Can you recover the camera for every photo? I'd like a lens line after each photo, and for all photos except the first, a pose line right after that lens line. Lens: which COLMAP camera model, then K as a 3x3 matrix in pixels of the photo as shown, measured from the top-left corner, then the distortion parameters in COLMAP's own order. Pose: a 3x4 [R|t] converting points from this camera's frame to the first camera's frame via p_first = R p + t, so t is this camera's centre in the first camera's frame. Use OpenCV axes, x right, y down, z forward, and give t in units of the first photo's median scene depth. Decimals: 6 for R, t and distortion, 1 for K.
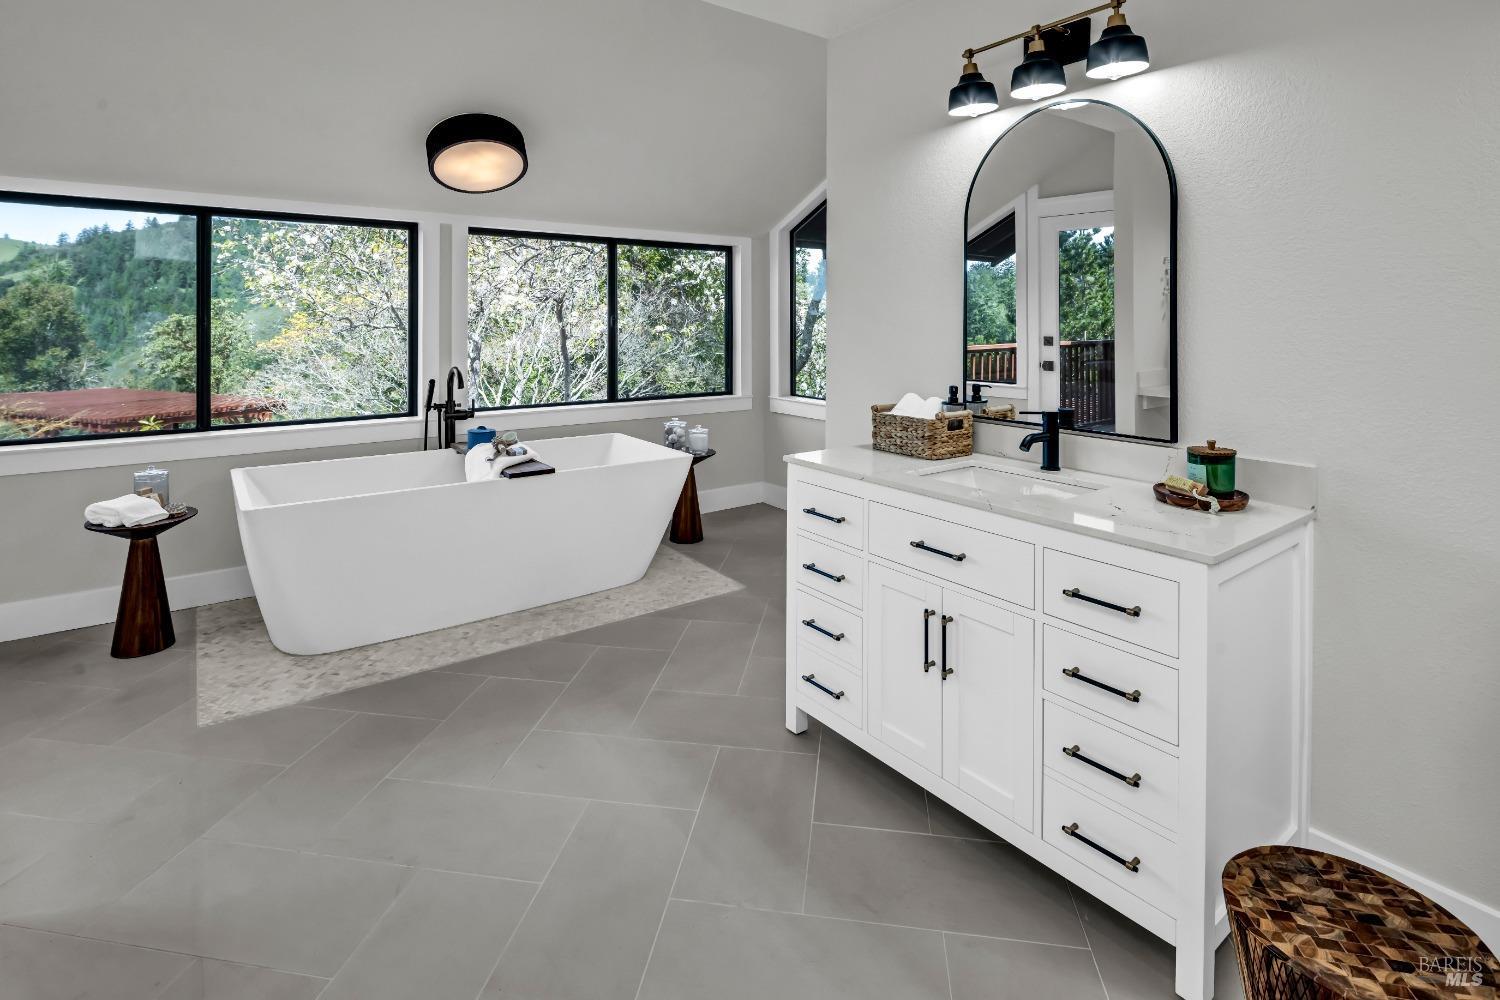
lens RADIAL K [[752.0, 0, 757.4], [0, 752.0, 319.6], [0, 0, 1]] dist [0.001398, 0.000571]
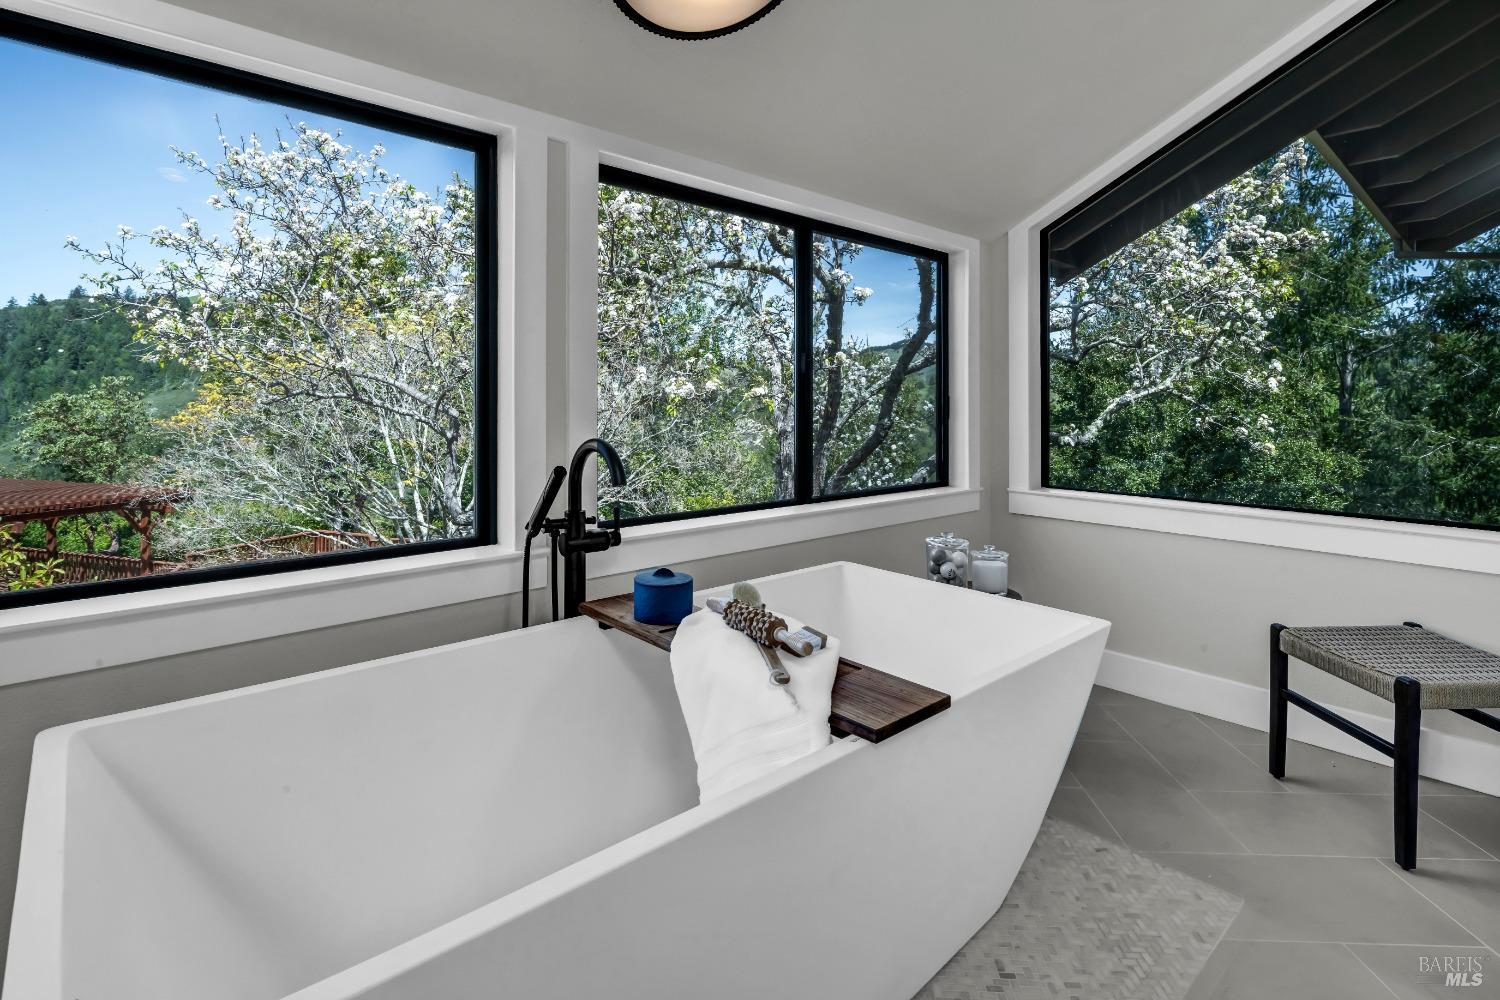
lens RADIAL K [[725.0, 0, 753.6], [0, 725.0, 409.3], [0, 0, 1]] dist [0.001931, -0.000544]
pose [[0.995073, 0.001432, 0.099135, -0.306560], [-0.002011, 0.999981, 0.005745, 0.036810], [-0.099124, -0.005916, 0.995057, 0.482350]]
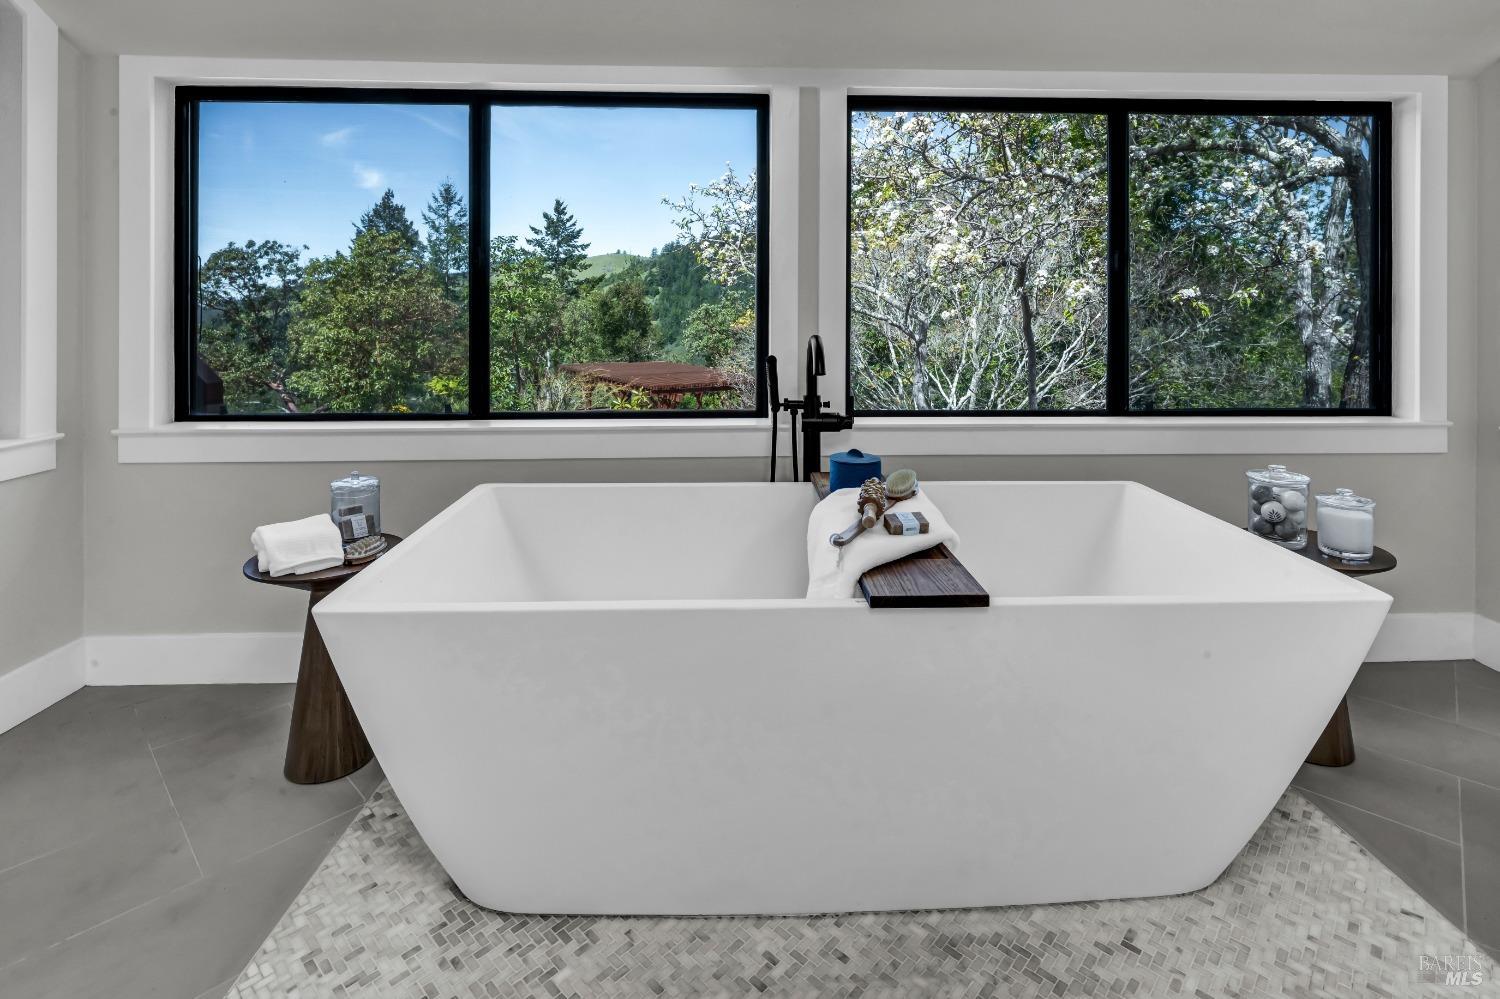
lens RADIAL K [[733.5, 0, 757.2], [0, 733.5, 314.7], [0, 0, 1]] dist [-0.002274, -0.001273]
pose [[0.820451, 0.001759, -0.571714, -0.114806], [0.000891, 0.999990, 0.004357, 0.039932], [0.571716, -0.004084, 0.820442, 0.471258]]
